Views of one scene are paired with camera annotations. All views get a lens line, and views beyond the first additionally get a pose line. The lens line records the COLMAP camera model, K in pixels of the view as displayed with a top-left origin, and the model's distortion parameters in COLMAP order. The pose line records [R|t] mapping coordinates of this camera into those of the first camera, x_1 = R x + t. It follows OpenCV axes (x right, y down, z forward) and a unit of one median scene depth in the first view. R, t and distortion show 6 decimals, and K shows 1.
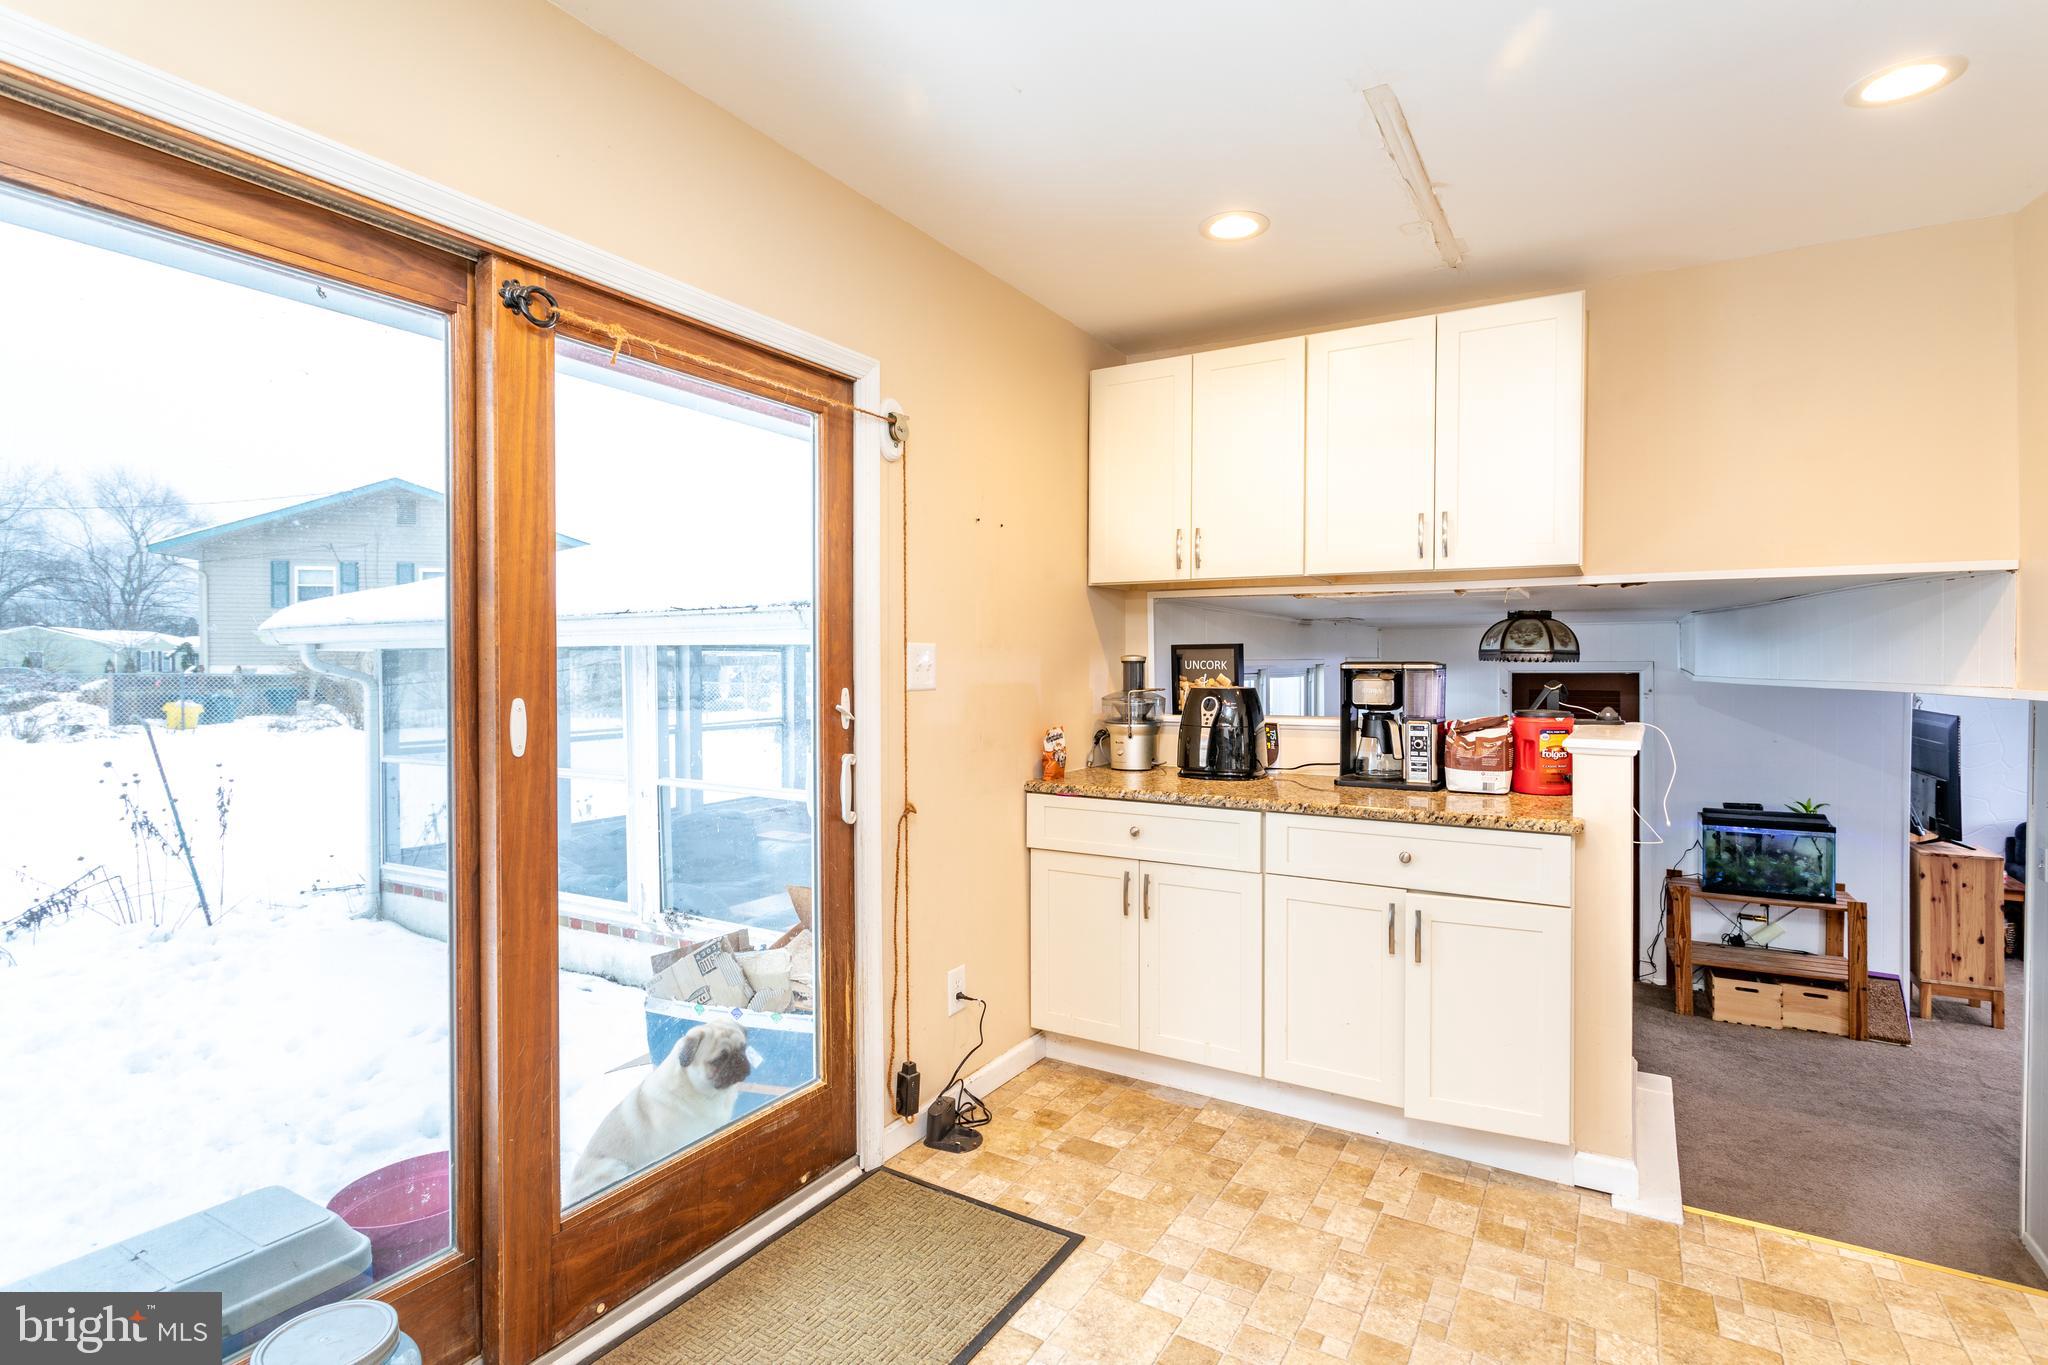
lens RADIAL K [[972.5, 0, 1024.0], [0, 972.5, 682.5], [0, 0, 1]] dist [0.000229, -0.000233]
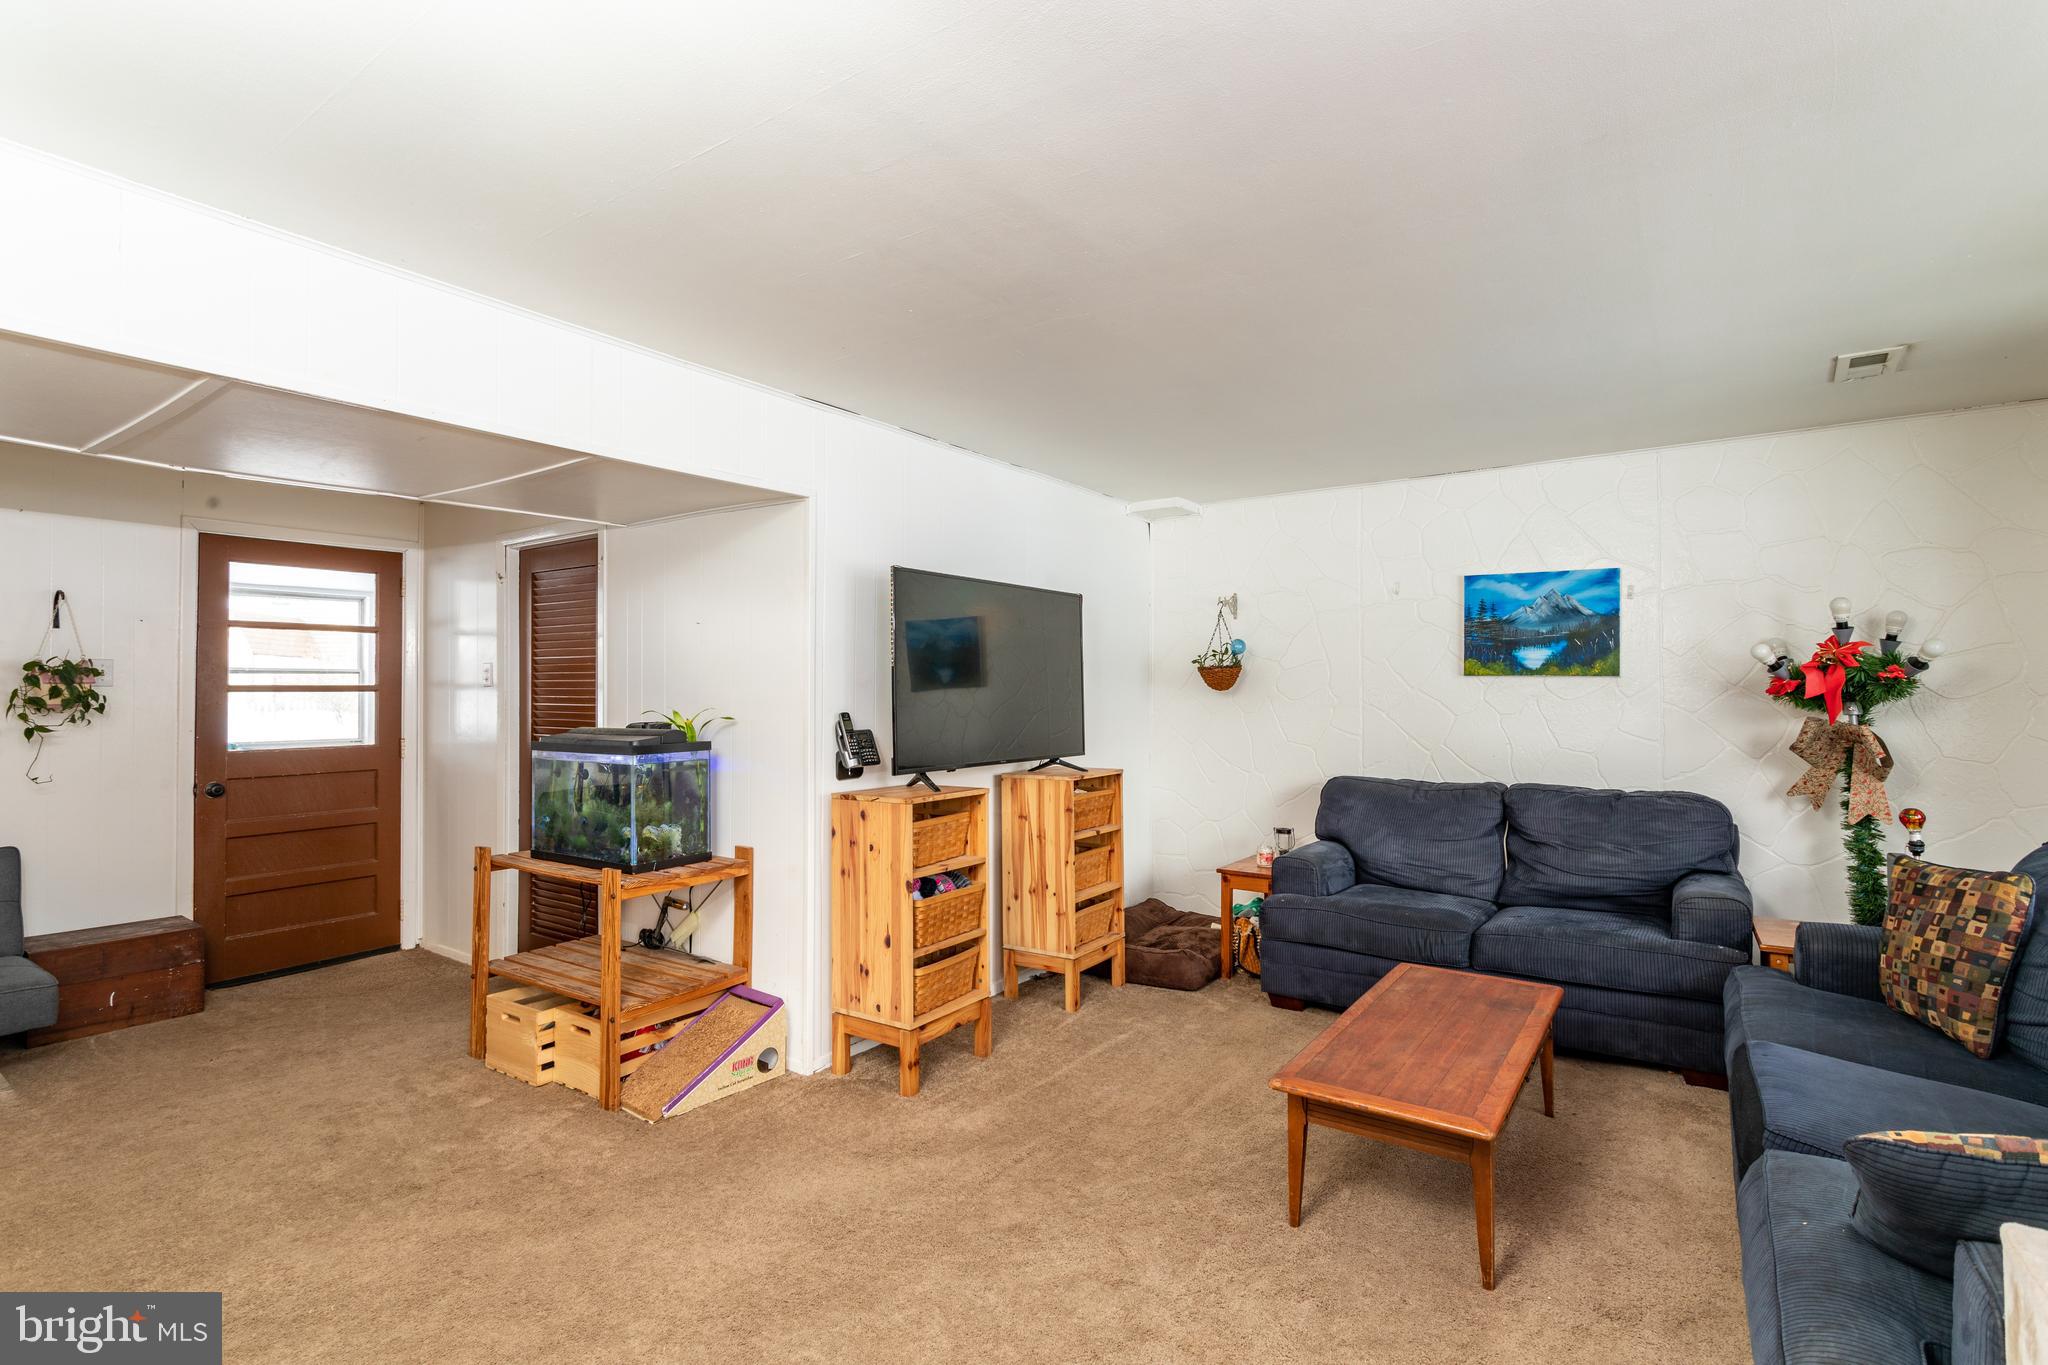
lens RADIAL K [[972.5, 0, 1024.0], [0, 972.5, 682.5], [0, 0, 1]] dist [0.000229, -0.000233]
pose [[0.996761, -0.002365, -0.080382, 1.103196], [0.000633, 0.999767, -0.021556, 0.120761], [0.080414, 0.021435, 0.996531, 0.416255]]
